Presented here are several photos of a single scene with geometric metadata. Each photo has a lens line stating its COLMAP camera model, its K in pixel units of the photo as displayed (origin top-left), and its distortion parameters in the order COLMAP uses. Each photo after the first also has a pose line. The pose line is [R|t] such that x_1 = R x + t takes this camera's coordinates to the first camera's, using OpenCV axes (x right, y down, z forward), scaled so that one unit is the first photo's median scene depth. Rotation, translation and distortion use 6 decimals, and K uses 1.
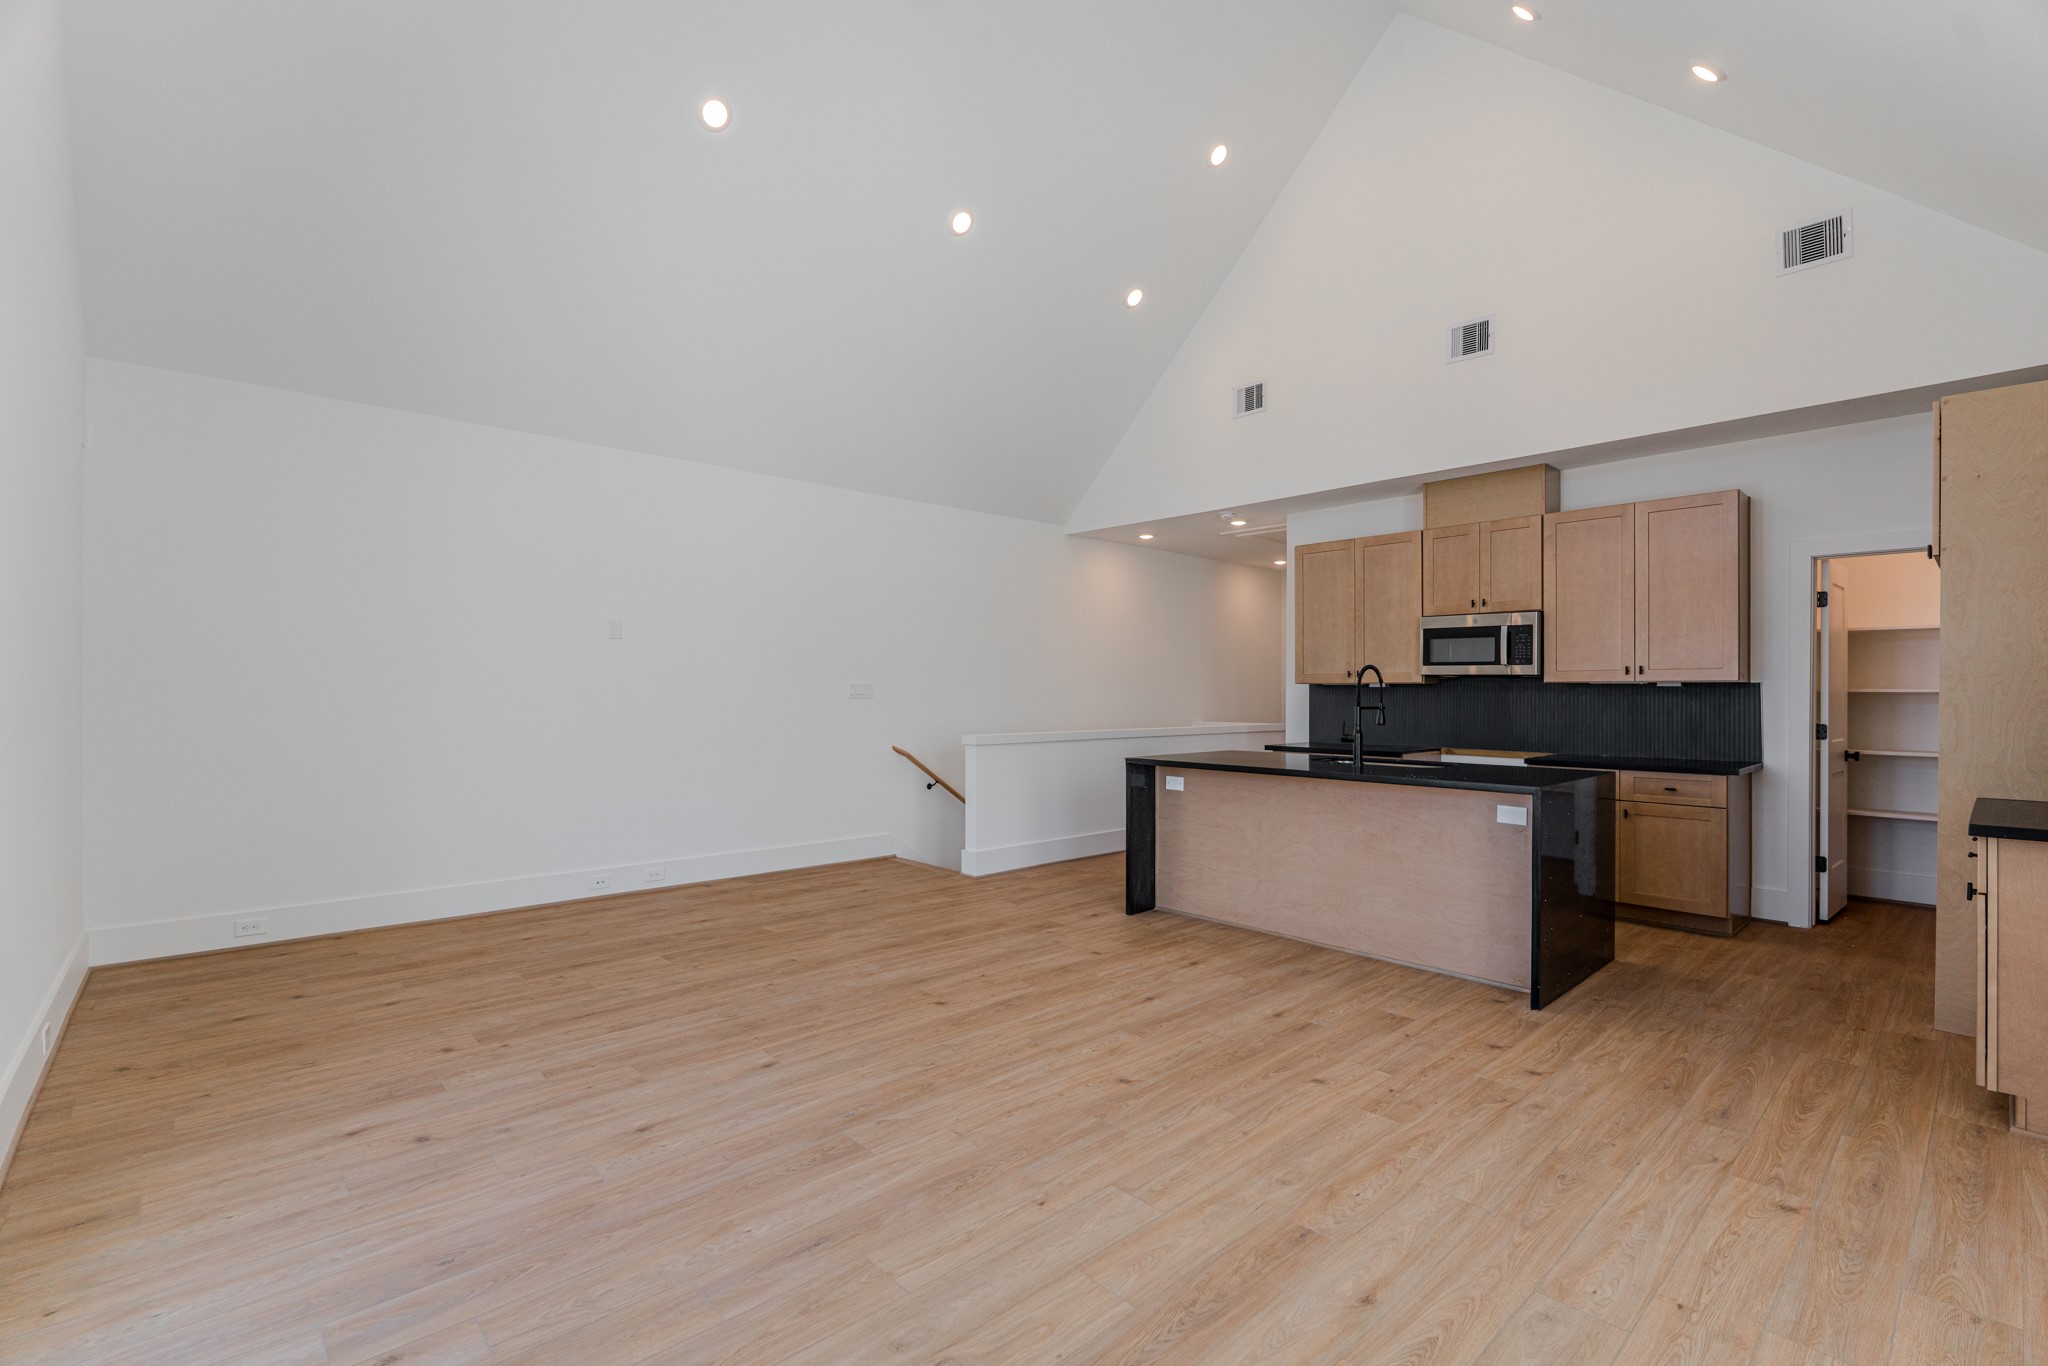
lens RADIAL K [[907.0, 0, 1019.2], [0, 907.0, 689.4], [0, 0, 1]] dist [-0.008627, 0.002395]
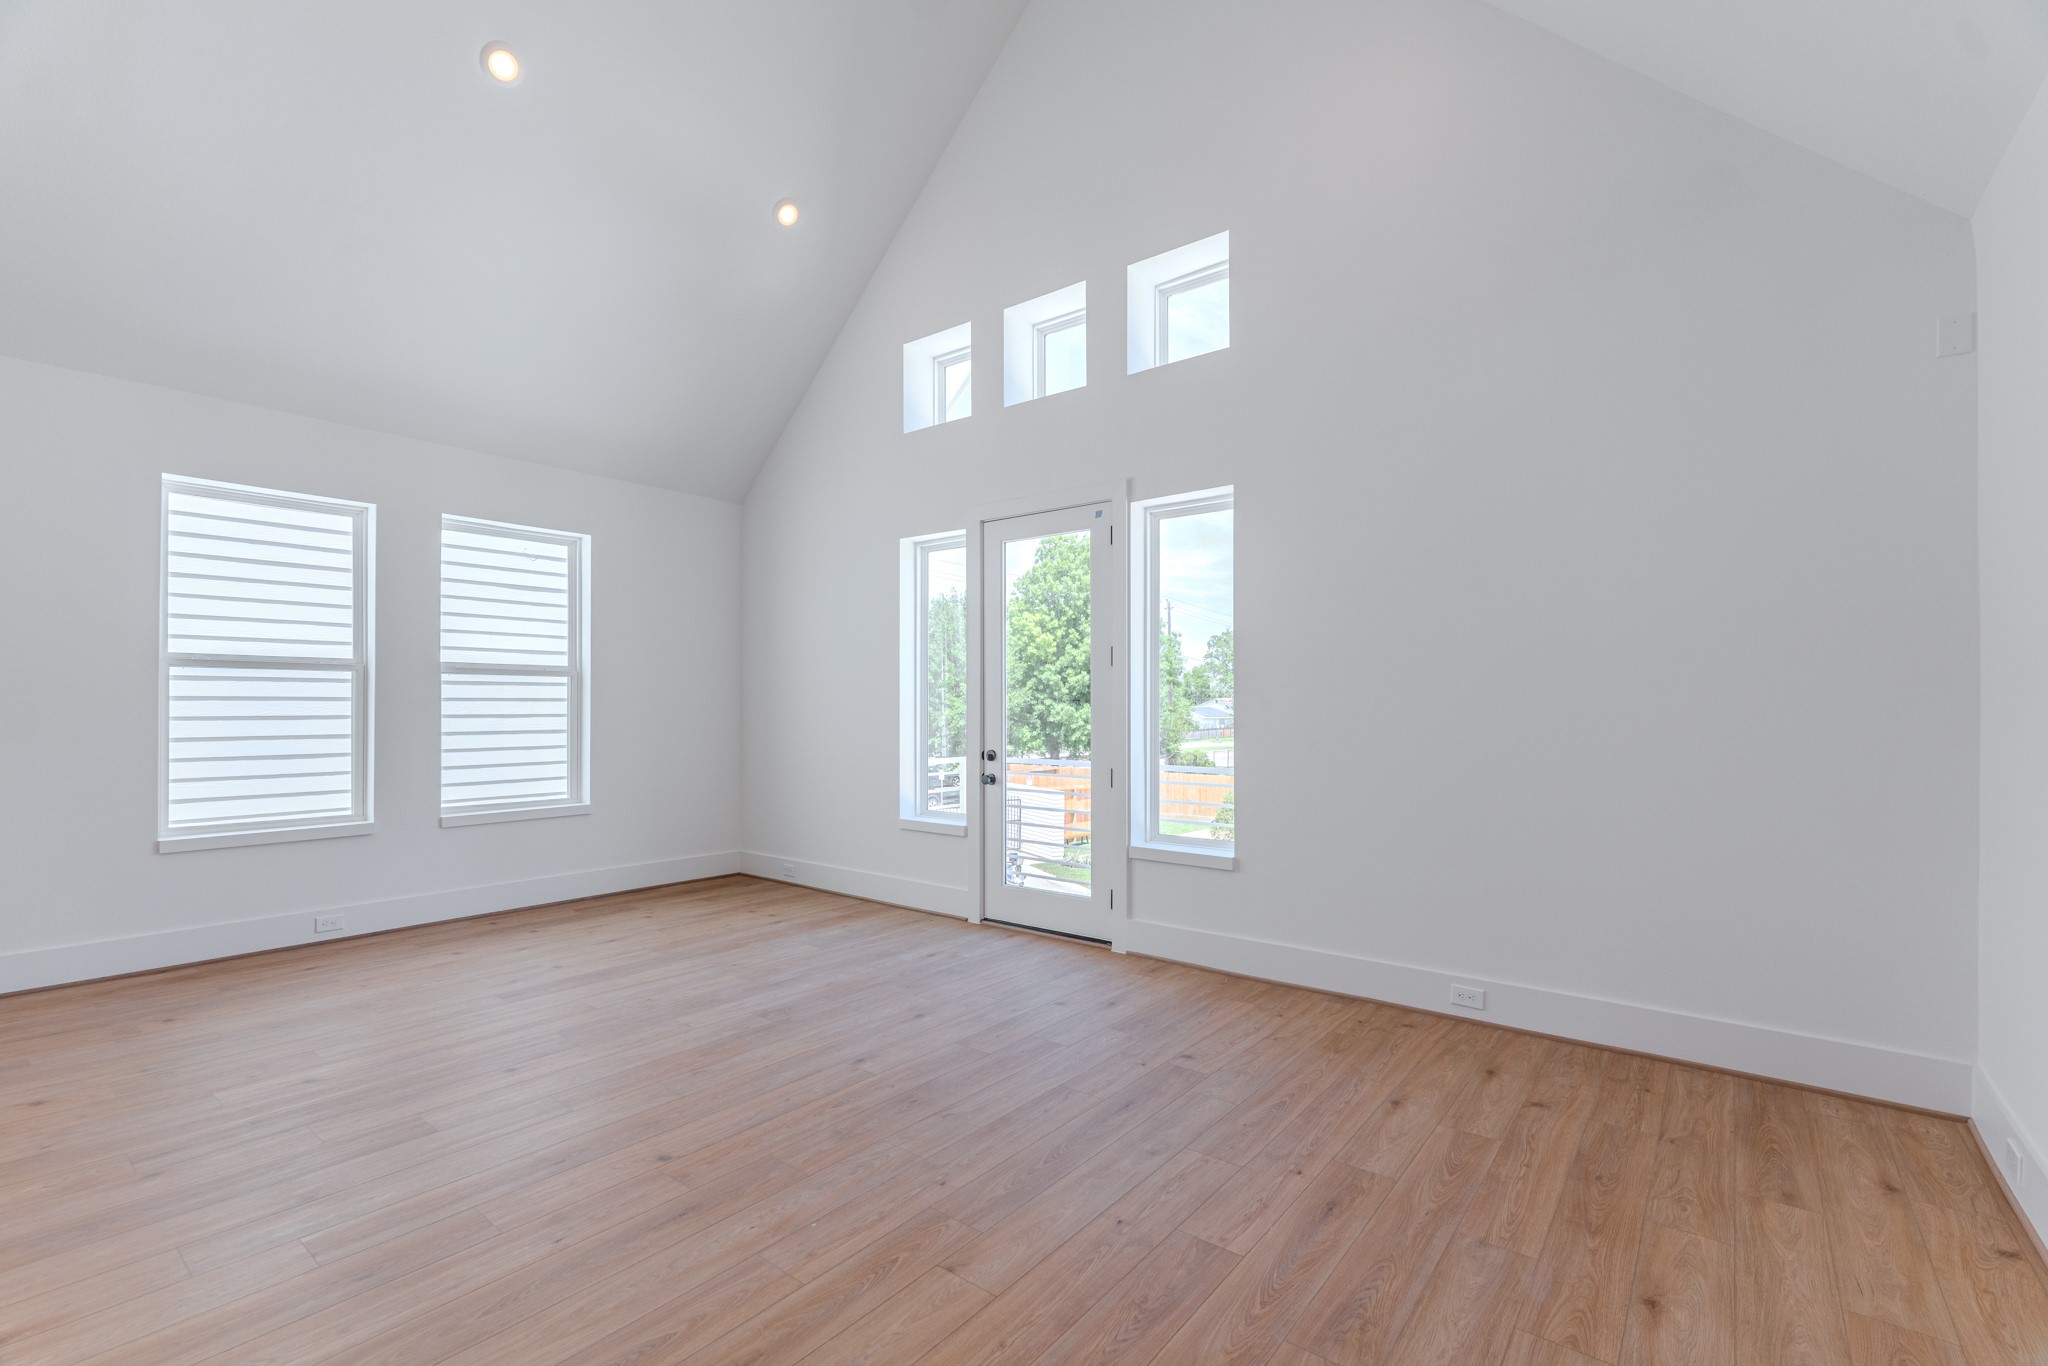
lens RADIAL K [[907.0, 0, 1014.3], [0, 907.0, 698.9], [0, 0, 1]] dist [-0.008627, 0.002395]
pose [[-0.987411, -0.005907, -0.158064, -0.258598], [-0.003817, 0.999901, -0.013522, 0.008070], [0.158129, -0.012748, -0.987336, 1.869527]]
